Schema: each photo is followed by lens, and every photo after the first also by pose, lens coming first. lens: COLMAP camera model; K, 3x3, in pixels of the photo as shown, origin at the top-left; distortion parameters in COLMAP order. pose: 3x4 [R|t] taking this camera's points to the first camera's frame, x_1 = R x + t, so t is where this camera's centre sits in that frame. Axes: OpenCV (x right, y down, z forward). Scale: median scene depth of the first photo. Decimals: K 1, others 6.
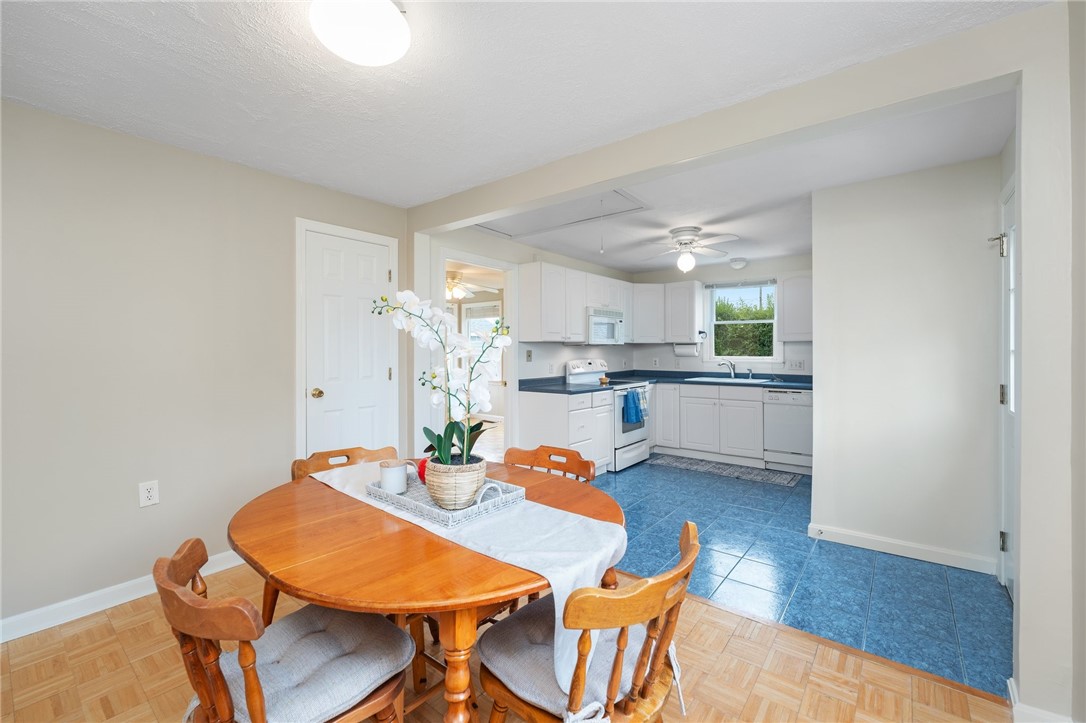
lens RADIAL K [[452.9, 0, 542.8], [0, 452.9, 354.0], [0, 0, 1]] dist [0.000379, 0.000084]
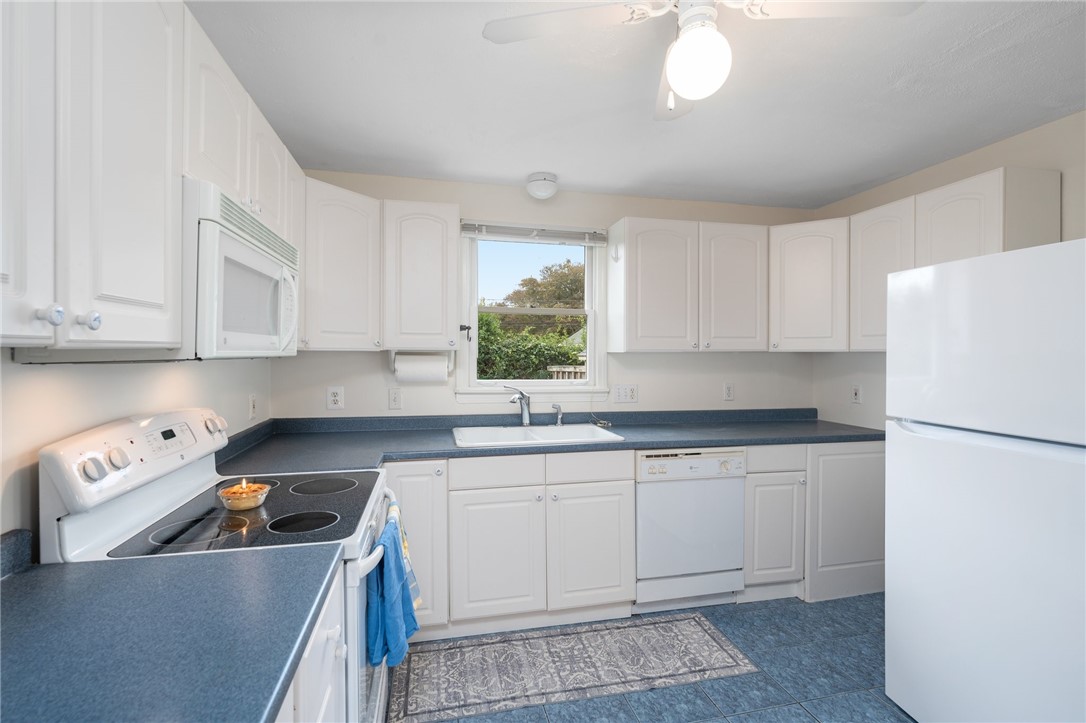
lens RADIAL K [[493.5, 0, 545.1], [0, 493.5, 359.9], [0, 0, 1]] dist [-0.013901, -0.000504]
pose [[0.615625, -0.005171, 0.788022, 0.022379], [0.000902, 0.999982, 0.005858, -0.020613], [-0.788039, -0.002896, 0.615619, 0.698388]]
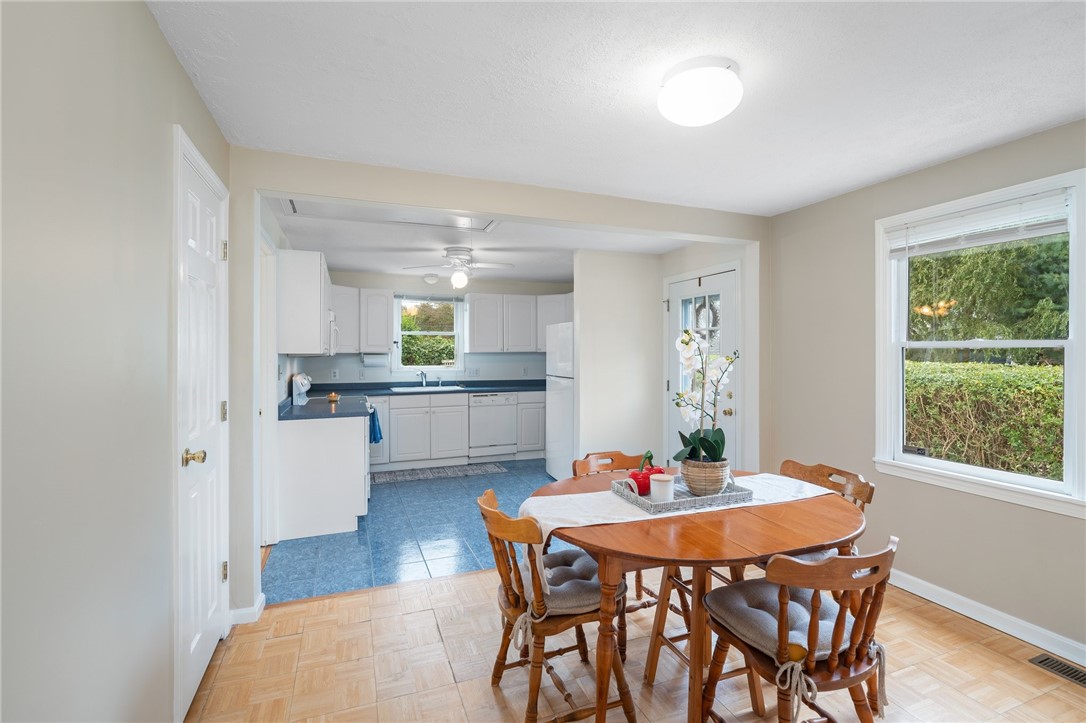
lens RADIAL K [[493.5, 0, 546.6], [0, 493.5, 350.6], [0, 0, 1]] dist [-0.013901, -0.000504]
pose [[0.491571, 0.004920, 0.870824, -0.462218], [0.006724, 0.999933, -0.009446, -0.018405], [-0.870812, 0.010499, 0.491505, 0.198621]]
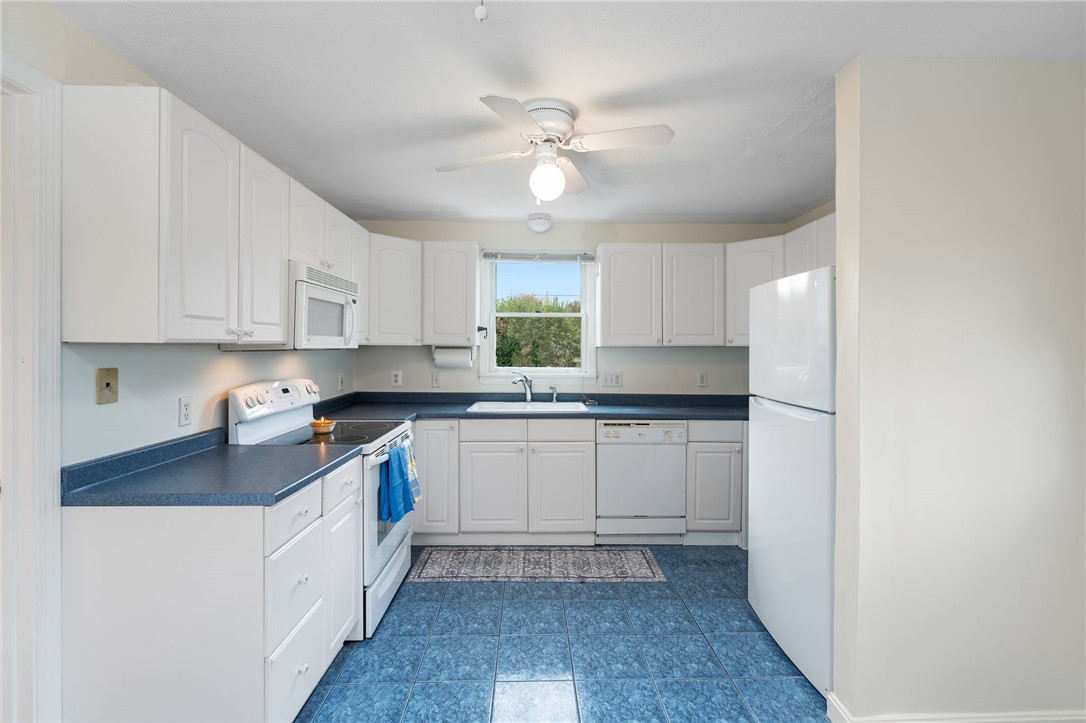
lens RADIAL K [[493.5, 0, 541.0], [0, 493.5, 348.2], [0, 0, 1]] dist [-0.013901, -0.000504]
pose [[0.768927, 0.006064, 0.639308, -0.013464], [-0.002197, 0.999974, -0.006842, -0.018474], [-0.639333, 0.003856, 0.768920, 0.477004]]
